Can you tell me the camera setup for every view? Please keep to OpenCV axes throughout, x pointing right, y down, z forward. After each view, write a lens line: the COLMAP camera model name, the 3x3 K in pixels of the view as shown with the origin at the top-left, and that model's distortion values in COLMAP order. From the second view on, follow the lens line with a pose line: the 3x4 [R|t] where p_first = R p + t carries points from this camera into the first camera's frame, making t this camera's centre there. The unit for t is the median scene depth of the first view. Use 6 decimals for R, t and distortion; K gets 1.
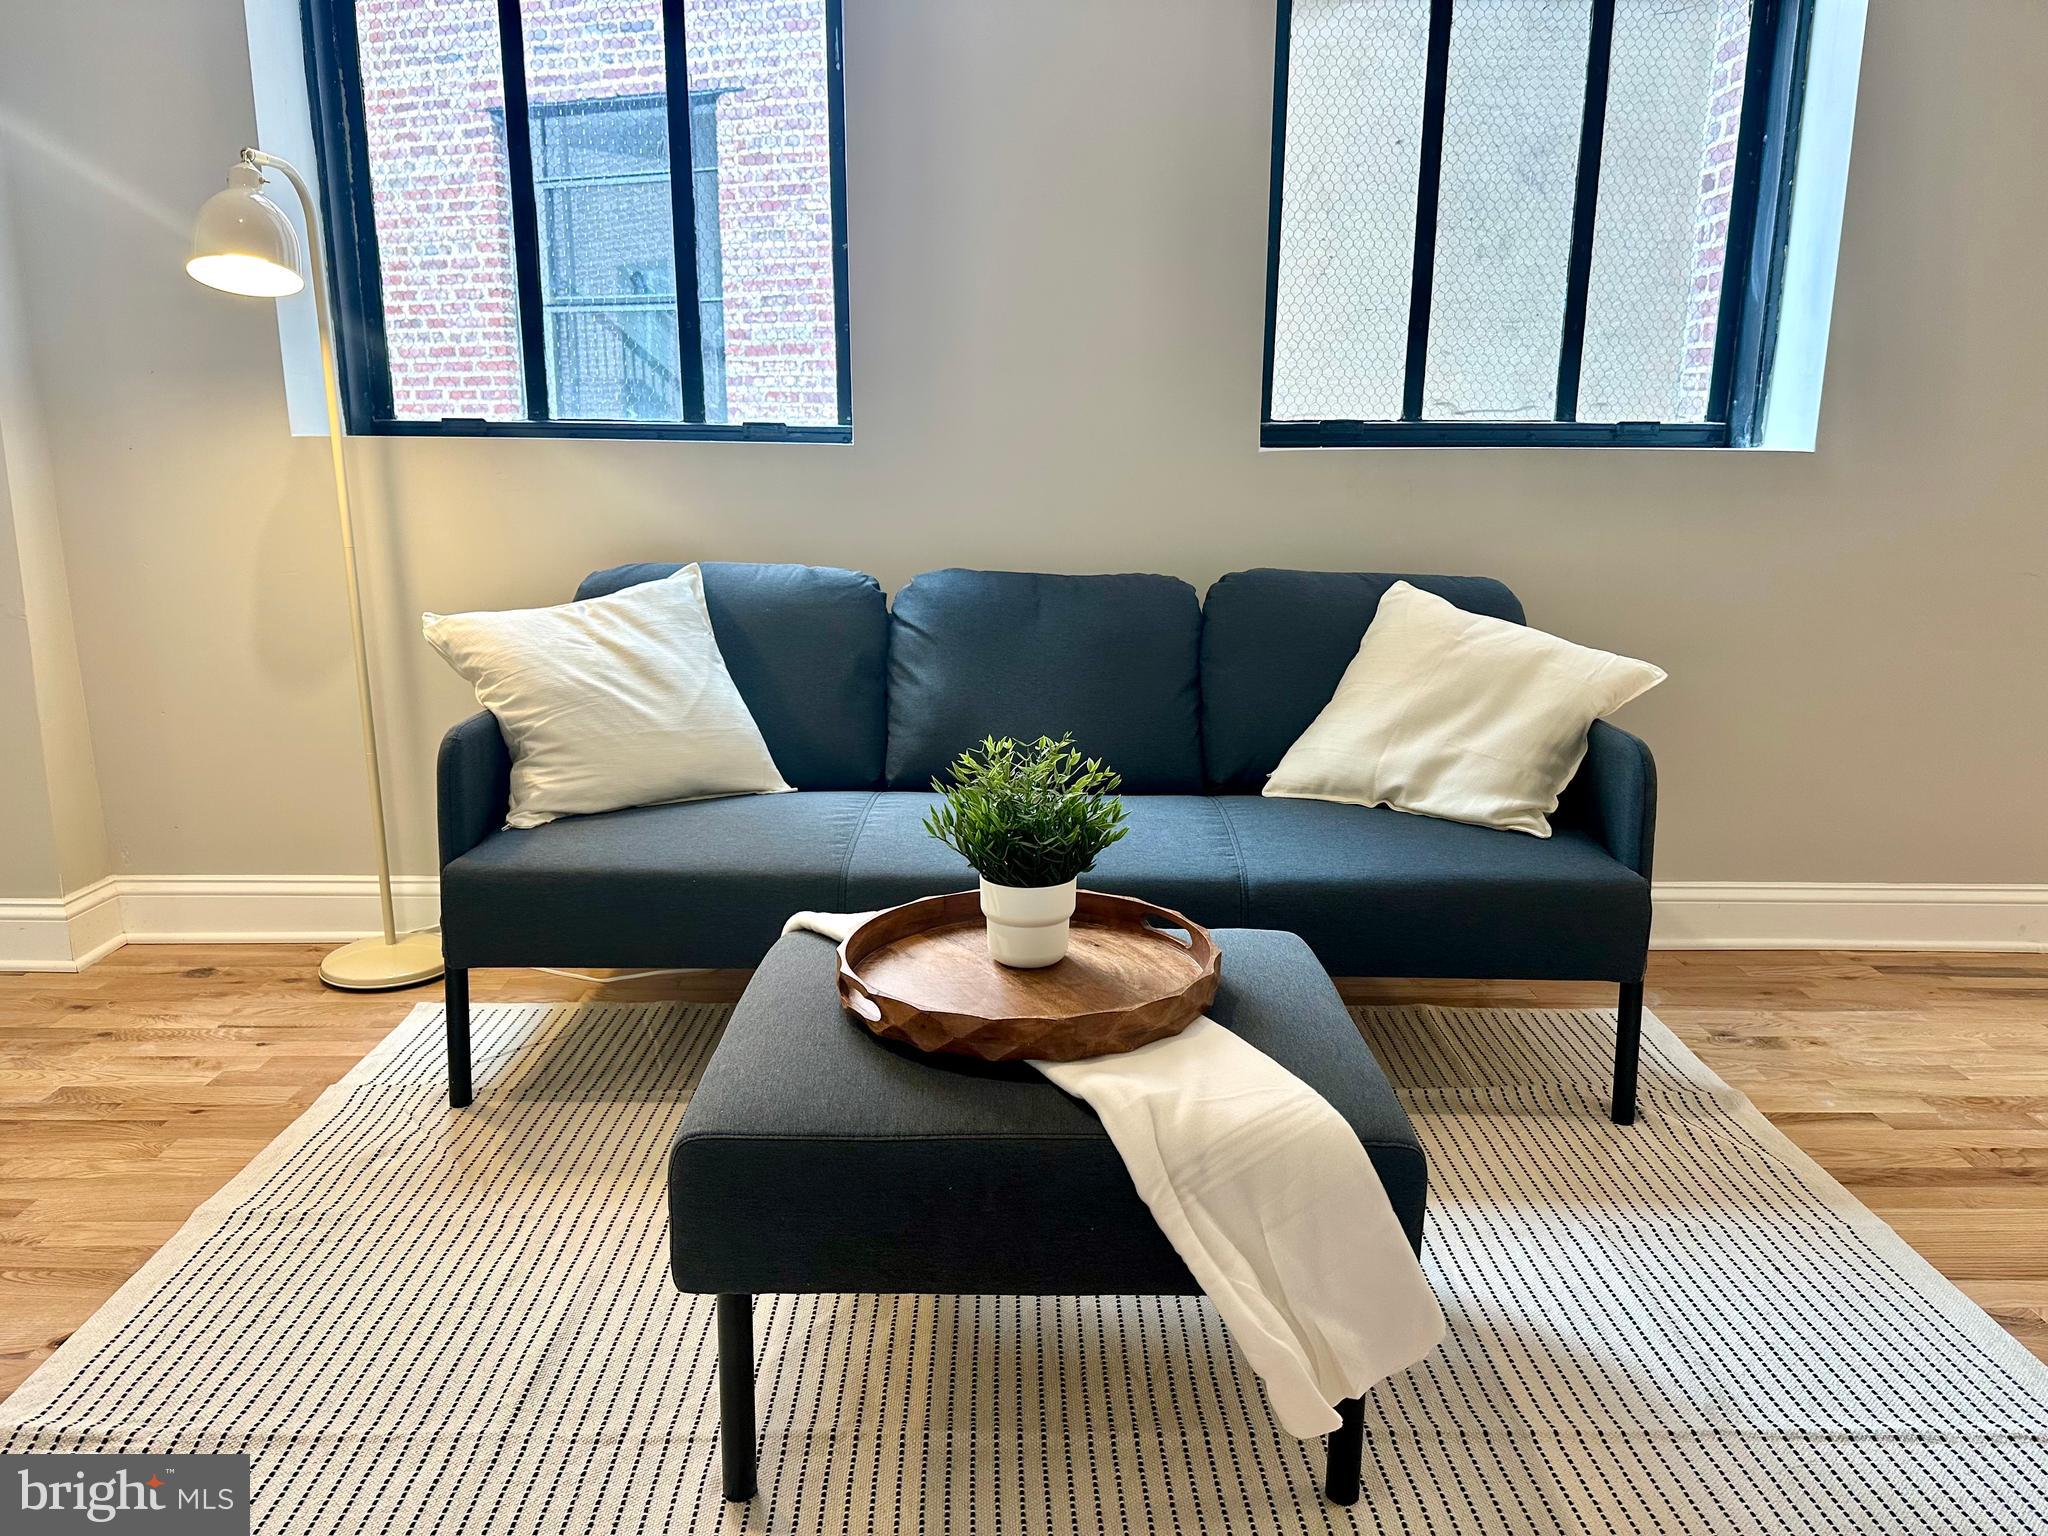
lens RADIAL K [[1435.5, 0, 1024.0], [0, 1435.5, 768.0], [0, 0, 1]] dist [0.085217, -0.119289]
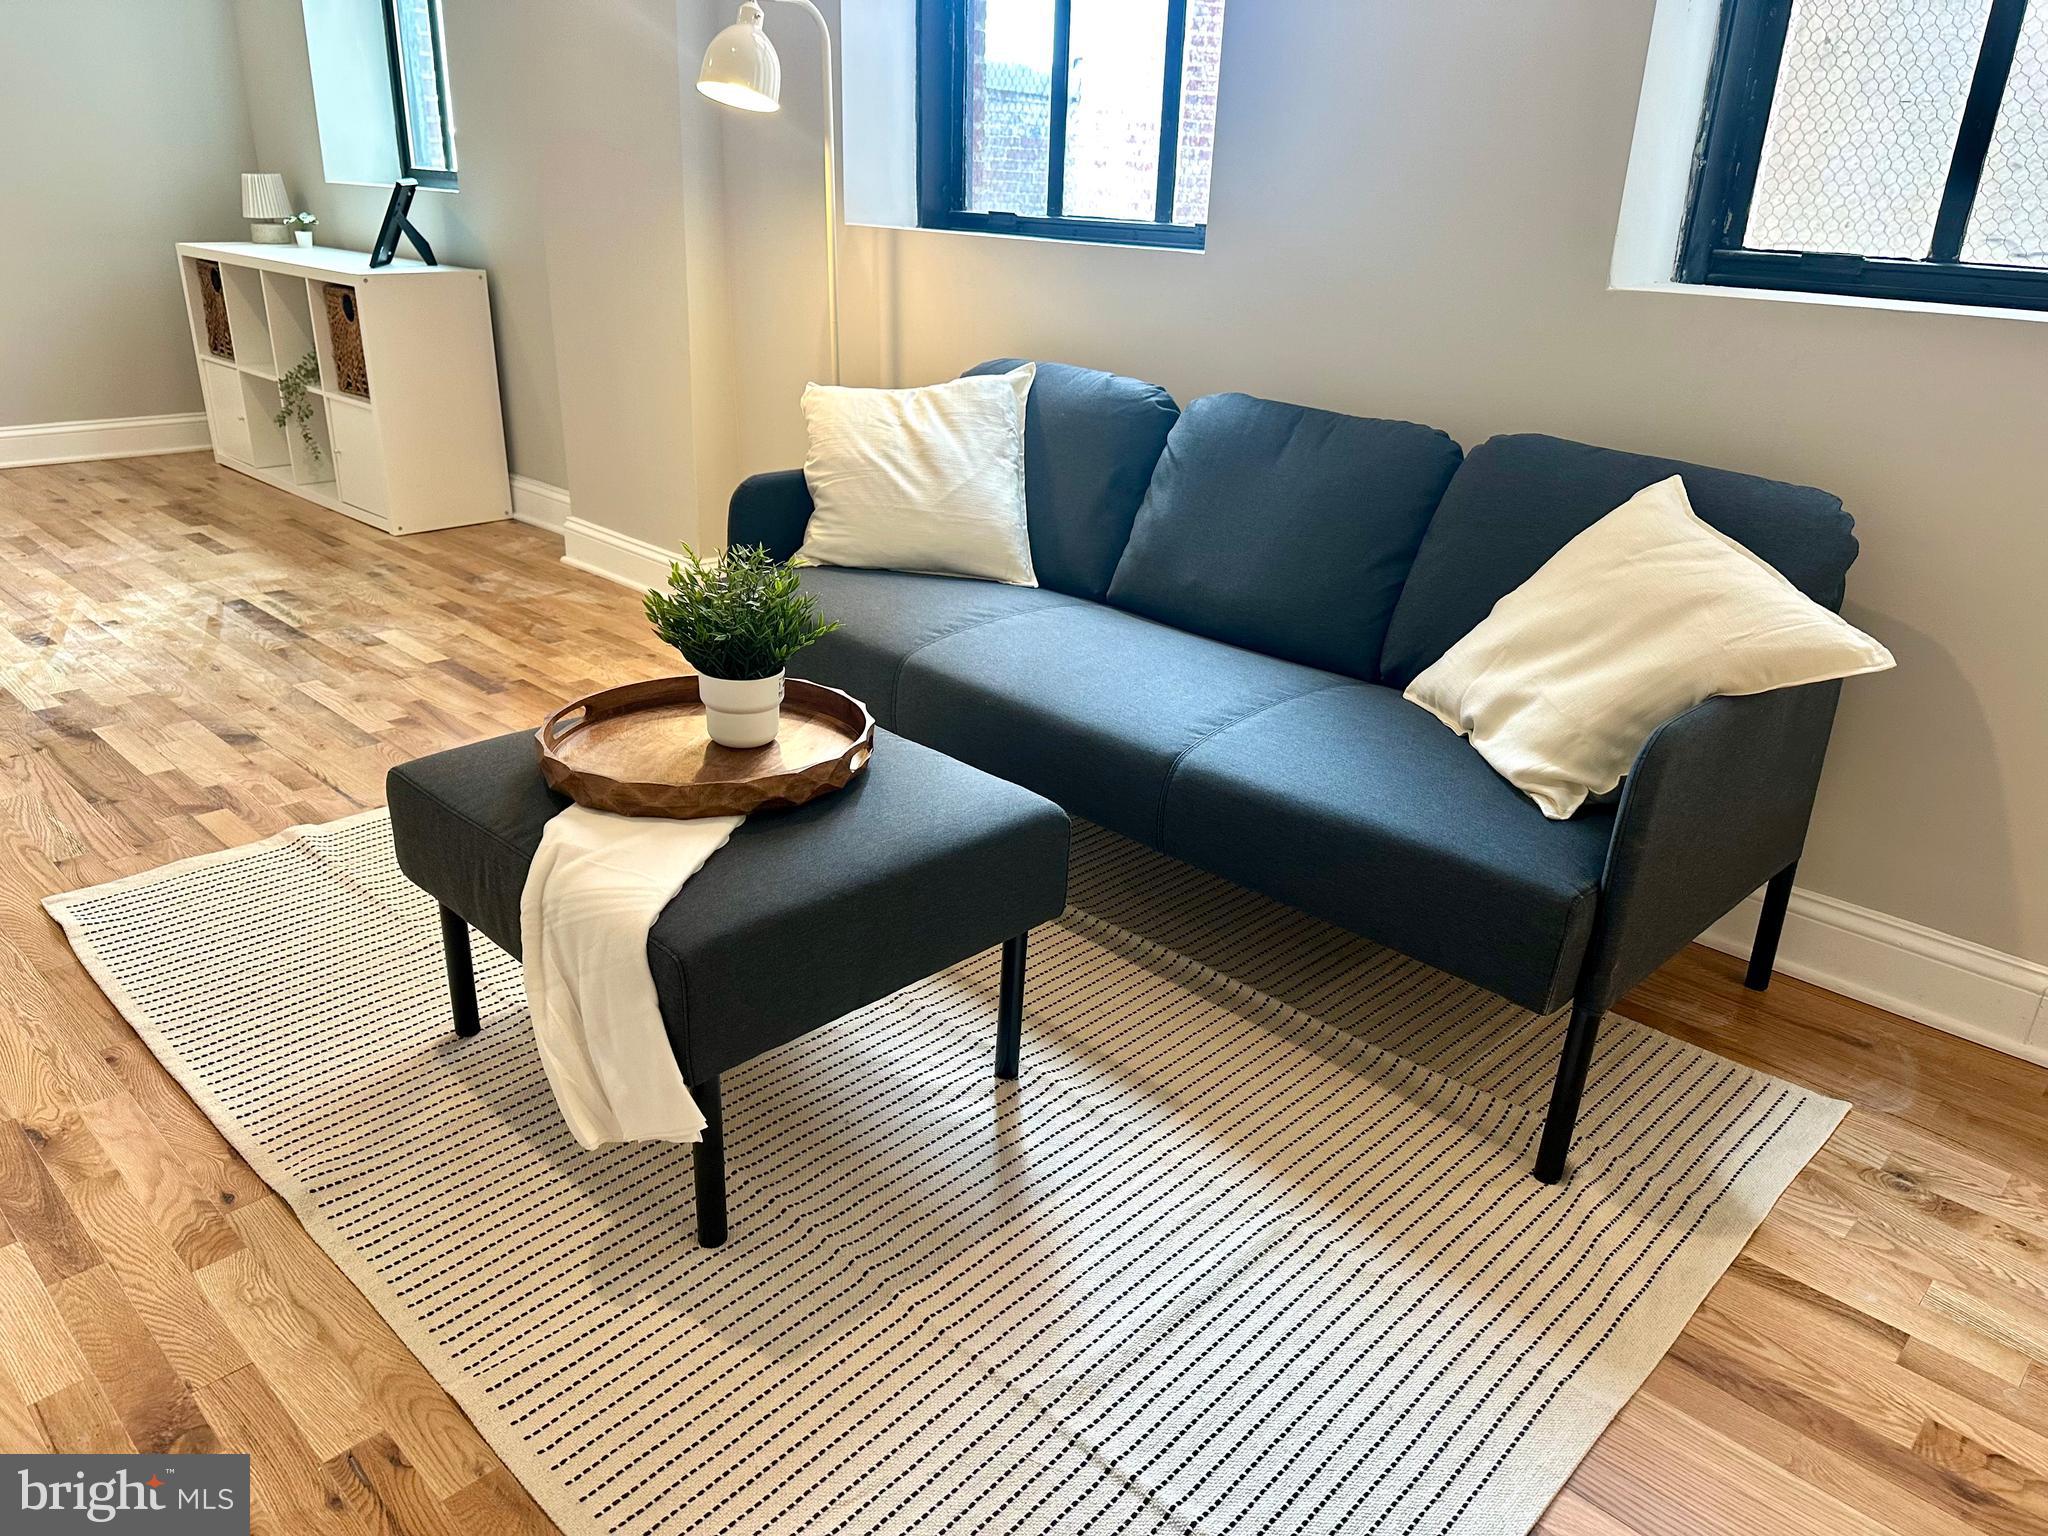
lens RADIAL K [[1465.9, 0, 1024.0], [0, 1465.9, 768.0], [0, 0, 1]] dist [0.038397, -0.062558]
pose [[0.711714, 0.276778, -0.645645, 0.611651], [-0.182238, 0.960388, 0.210817, -0.088214], [0.678419, -0.032380, 0.733961, 0.188875]]
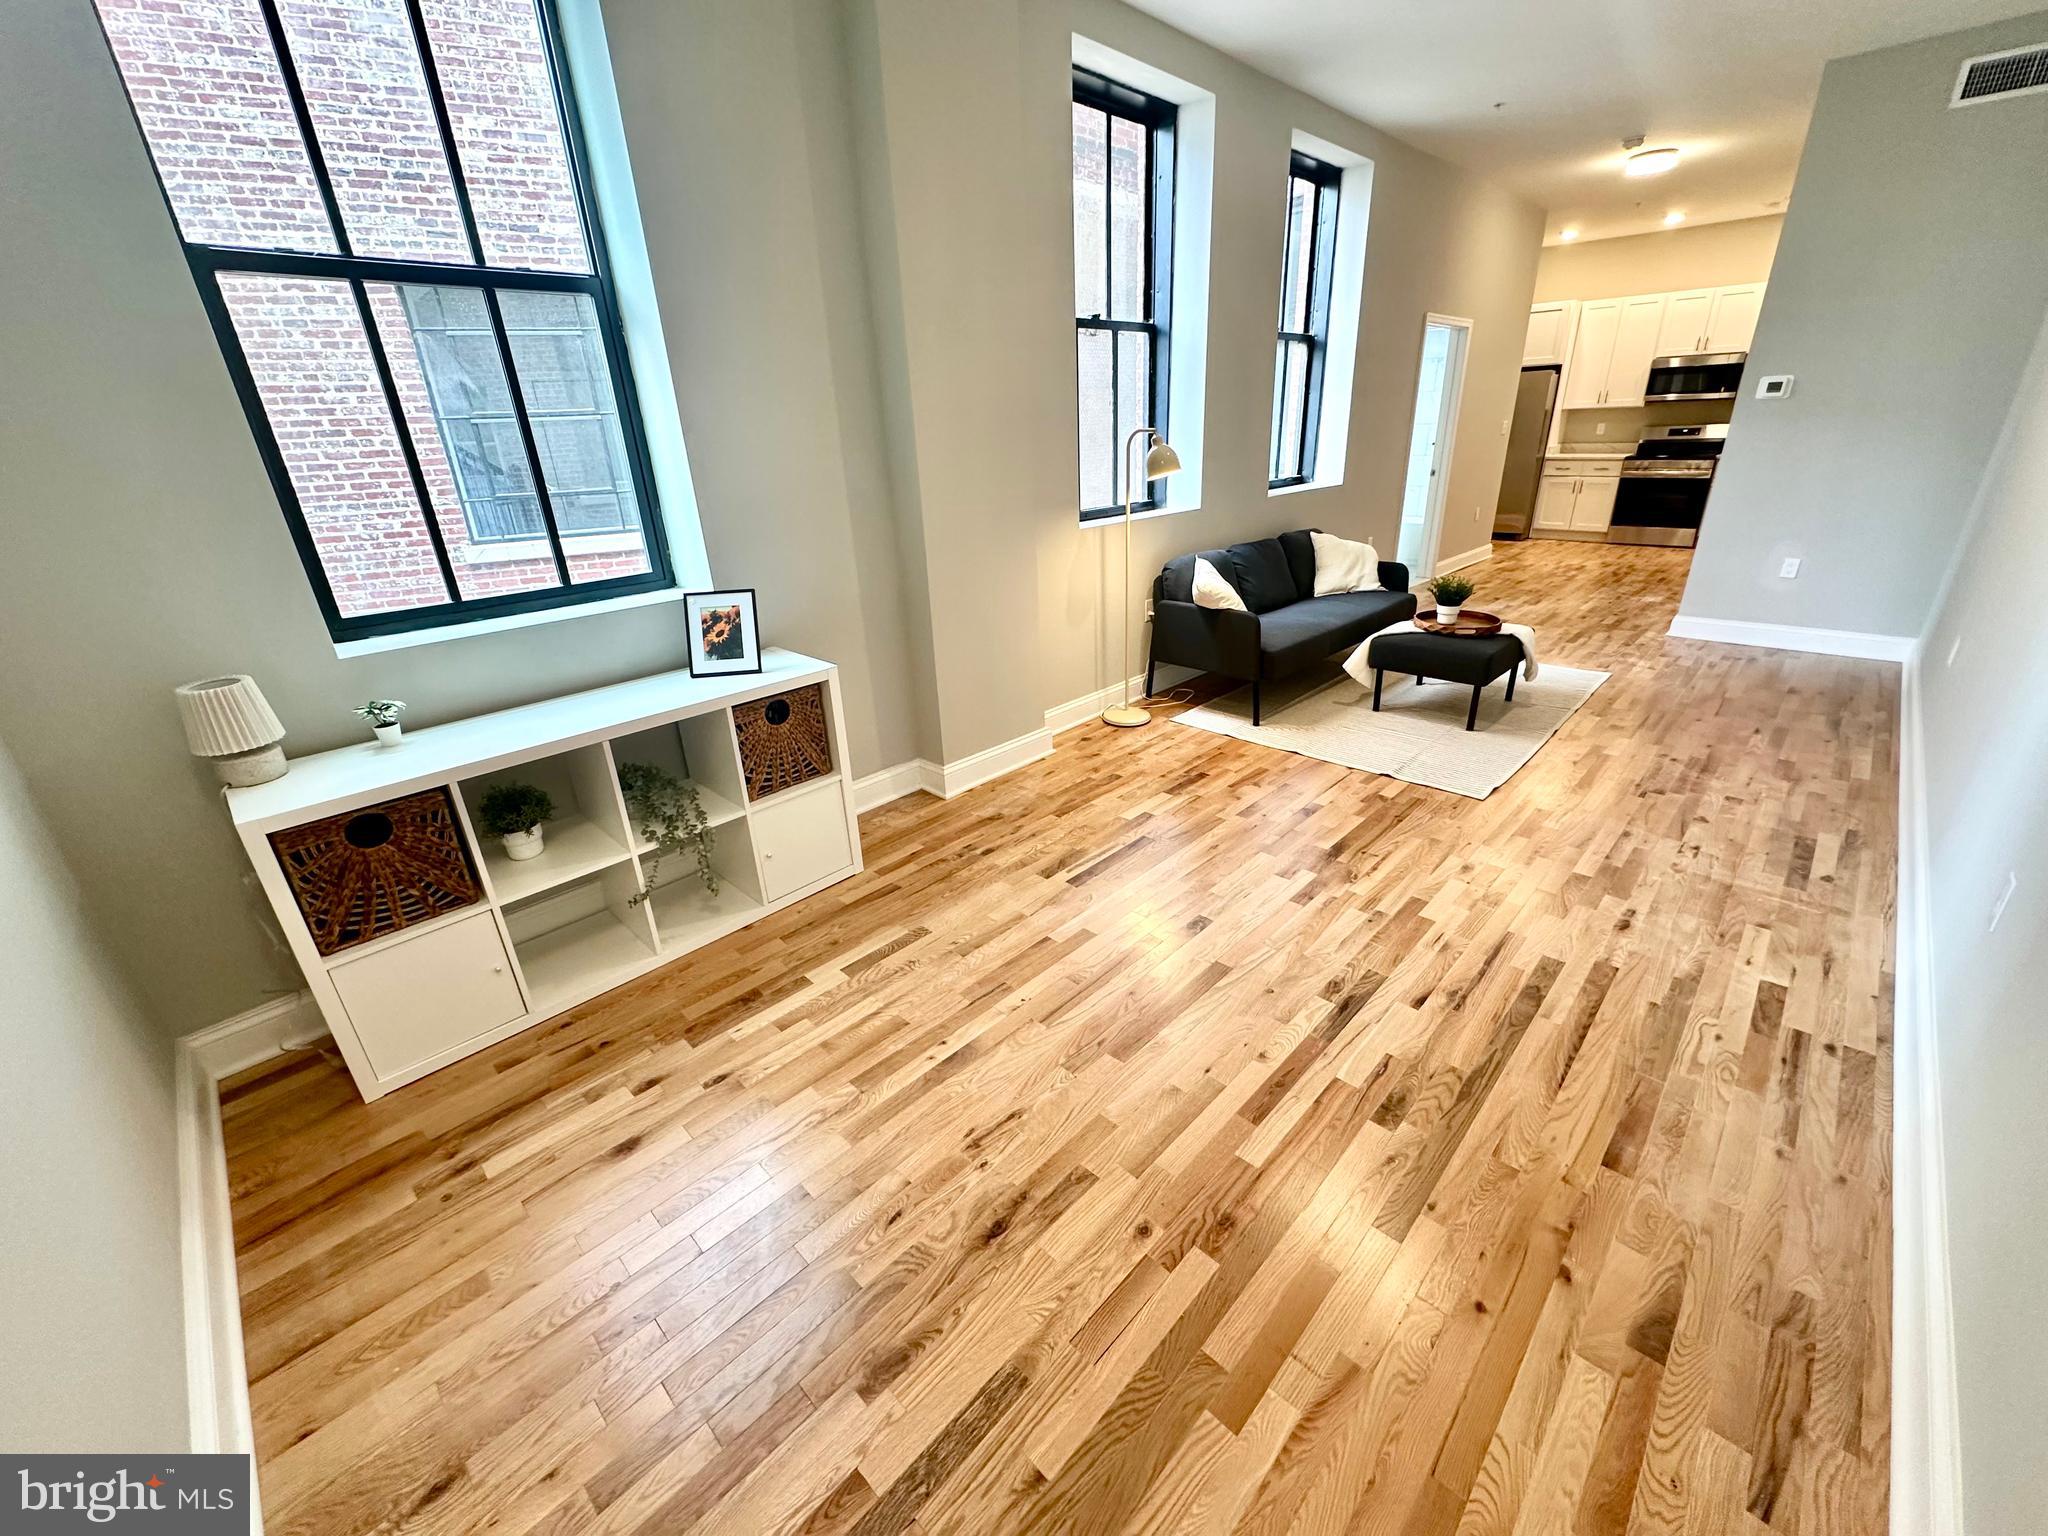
lens RADIAL K [[815.5, 0, 1024.0], [0, 815.5, 768.0], [0, 0, 1]] dist [-0.000479, -0.000087]
pose [[0.712341, -0.308047, 0.630617, -1.939207], [0.196675, 0.950143, 0.241966, -0.235634], [-0.673713, -0.048336, 0.737410, -0.043941]]
